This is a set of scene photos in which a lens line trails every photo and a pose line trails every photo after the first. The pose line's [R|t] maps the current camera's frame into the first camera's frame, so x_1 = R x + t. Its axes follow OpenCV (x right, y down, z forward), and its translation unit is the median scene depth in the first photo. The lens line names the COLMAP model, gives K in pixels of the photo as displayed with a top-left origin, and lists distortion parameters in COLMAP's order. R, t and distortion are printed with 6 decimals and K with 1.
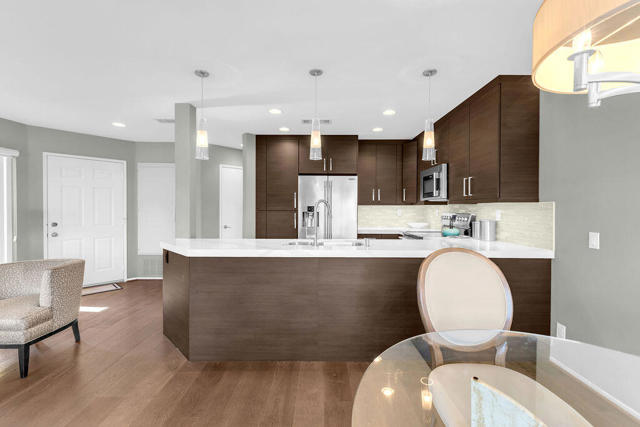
lens RADIAL K [[274.4, 0, 320.0], [0, 274.4, 213.5], [0, 0, 1]] dist [0.000208, -0.000425]
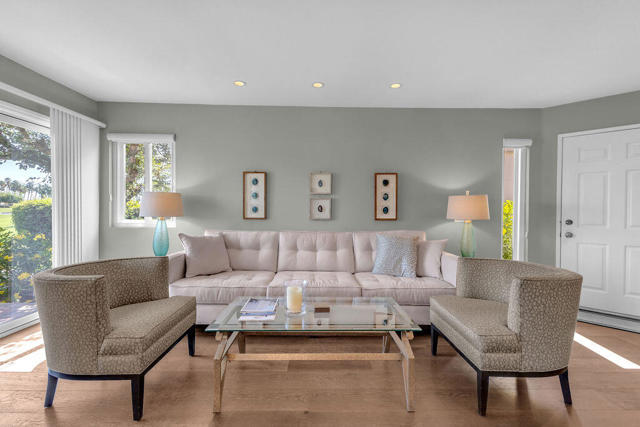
lens RADIAL K [[274.4, 0, 320.0], [0, 274.4, 213.5], [0, 0, 1]] dist [0.000208, -0.000425]
pose [[-0.008043, -0.000557, -0.999968, -0.198544], [-0.019141, 0.999817, -0.000403, 0.034841], [0.999784, 0.019137, -0.008052, 0.337068]]
